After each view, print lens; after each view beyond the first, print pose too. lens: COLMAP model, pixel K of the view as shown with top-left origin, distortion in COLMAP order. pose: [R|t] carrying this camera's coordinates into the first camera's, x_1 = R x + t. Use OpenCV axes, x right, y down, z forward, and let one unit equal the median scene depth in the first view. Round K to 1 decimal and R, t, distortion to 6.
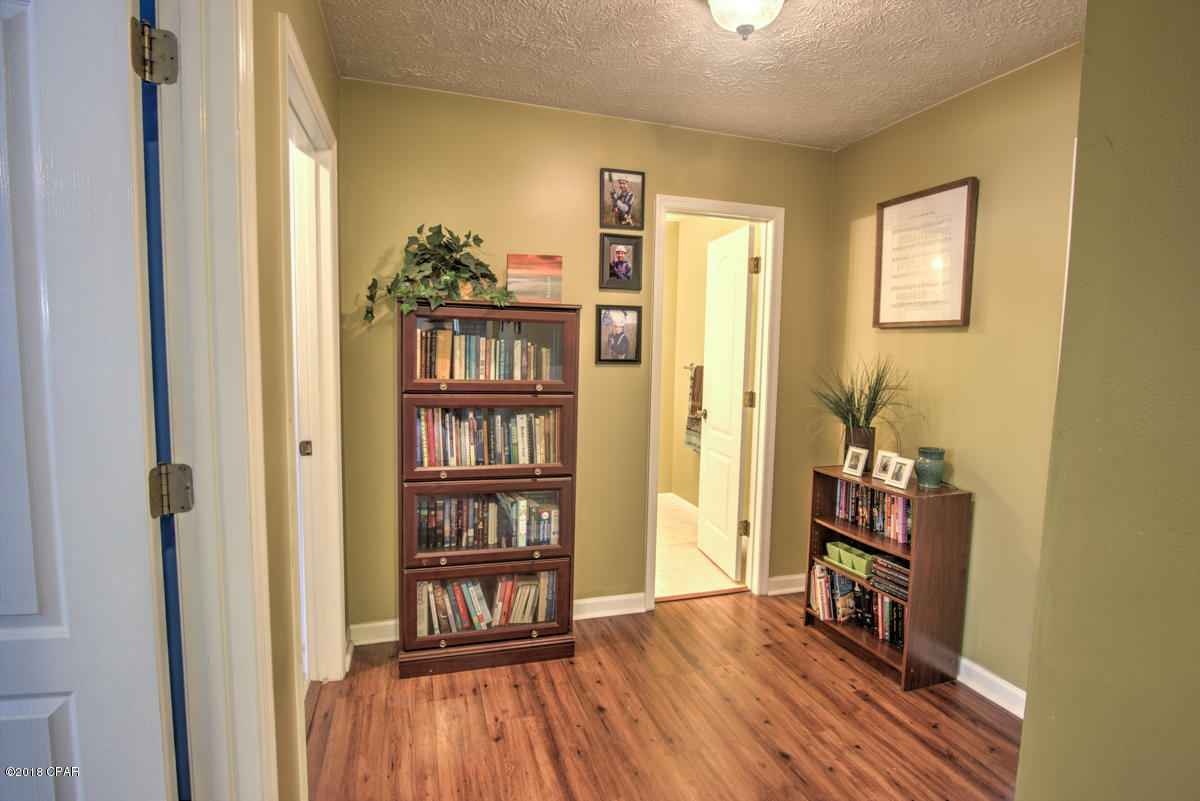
lens RADIAL K [[584.7, 0, 598.4], [0, 584.7, 398.7], [0, 0, 1]] dist [-0.020505, -0.001269]
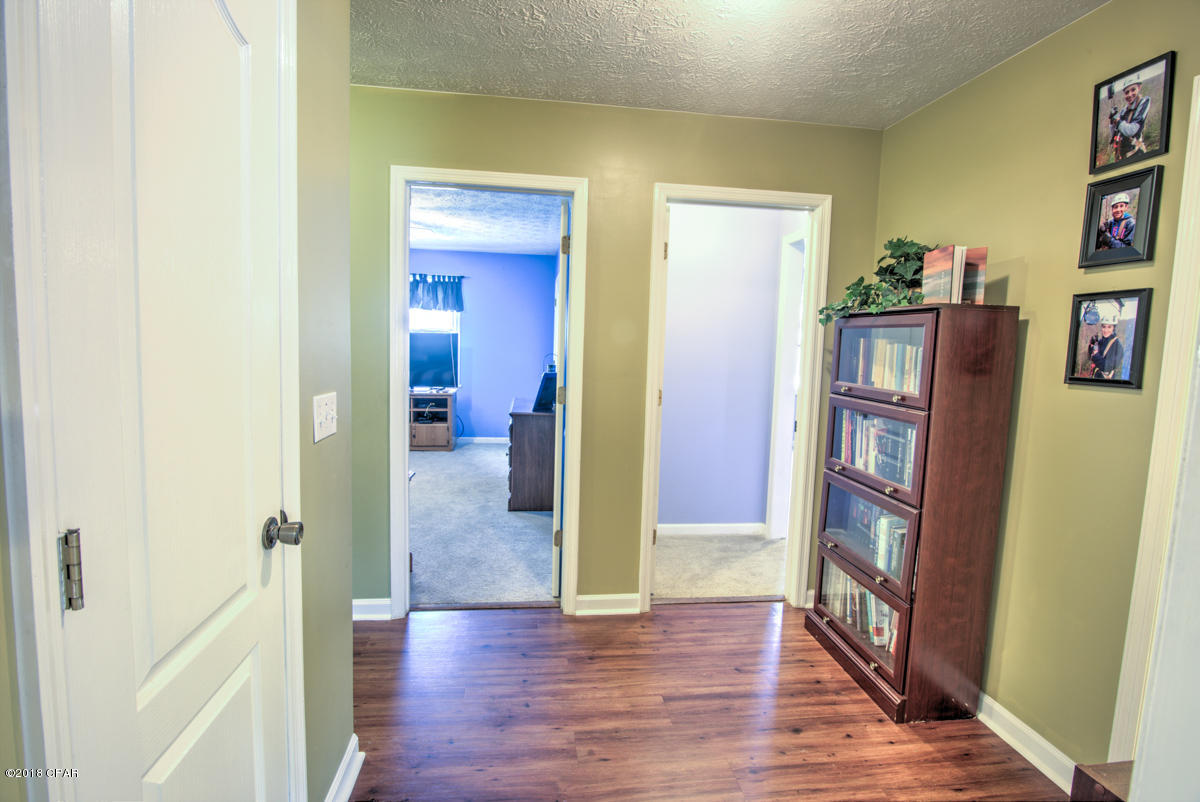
lens RADIAL K [[584.7, 0, 598.4], [0, 584.7, 399.2], [0, 0, 1]] dist [-0.020505, -0.001269]
pose [[-0.174310, 0.070387, -0.982172, 0.739424], [-0.119864, 0.988508, 0.092114, -0.039132], [0.977368, 0.133783, -0.163870, 0.593732]]
